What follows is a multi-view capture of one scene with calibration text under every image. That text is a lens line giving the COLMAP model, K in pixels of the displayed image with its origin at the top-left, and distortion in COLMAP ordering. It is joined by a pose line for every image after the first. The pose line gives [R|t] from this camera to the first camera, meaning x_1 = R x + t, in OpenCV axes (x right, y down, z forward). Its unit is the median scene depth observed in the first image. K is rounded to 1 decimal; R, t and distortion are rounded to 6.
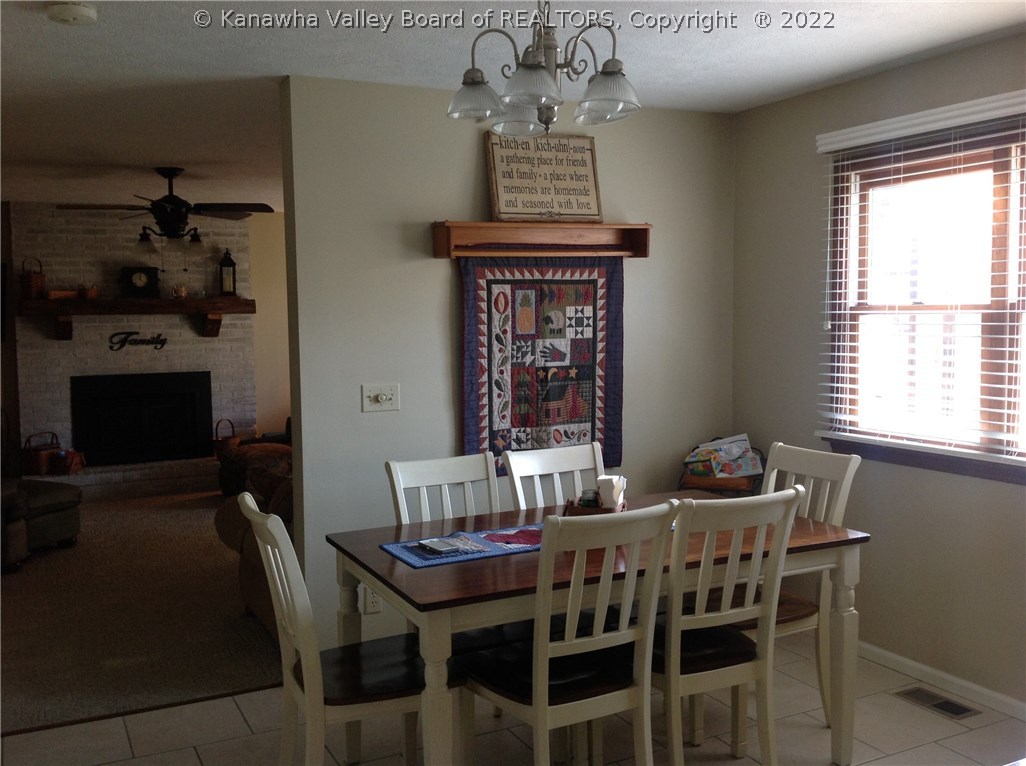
lens RADIAL K [[1033.9, 0, 512.3], [0, 1033.9, 381.8], [0, 0, 1]] dist [0.030892, 0.000000]
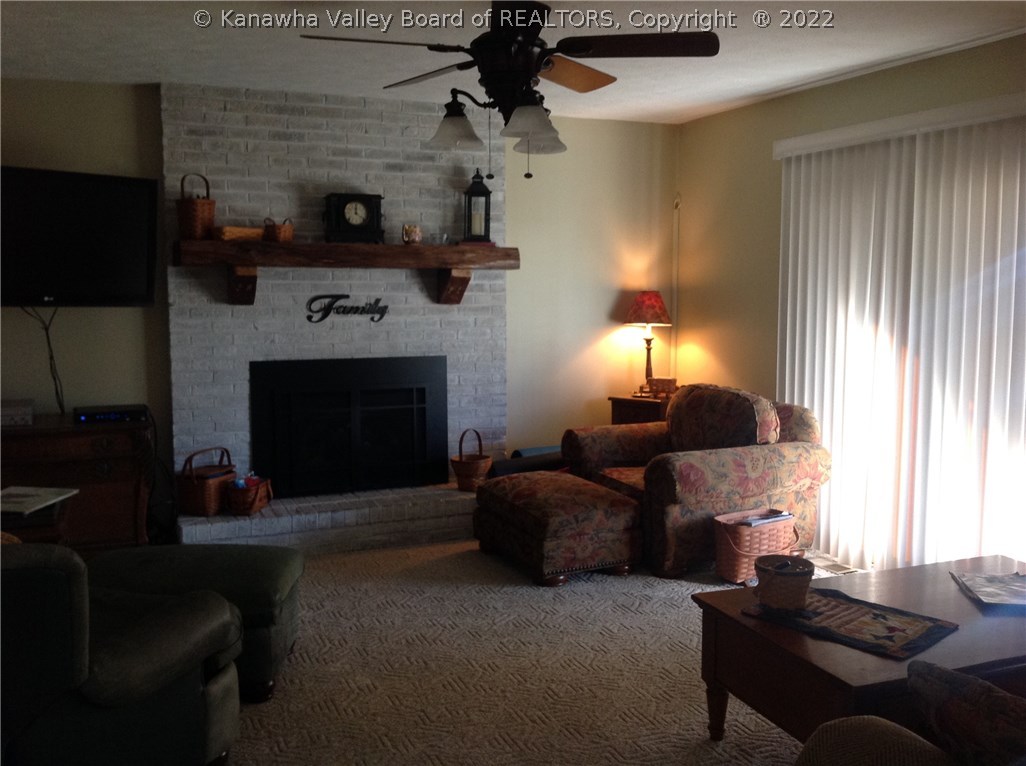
lens RADIAL K [[1033.9, 0, 550.7], [0, 1033.9, 400.1], [0, 0, 1]] dist [0.030892, 0.000000]
pose [[0.999100, 0.022972, -0.035646, -0.212540], [-0.021273, 0.998653, 0.047319, -0.015585], [0.036685, -0.046518, 0.998244, 0.358853]]
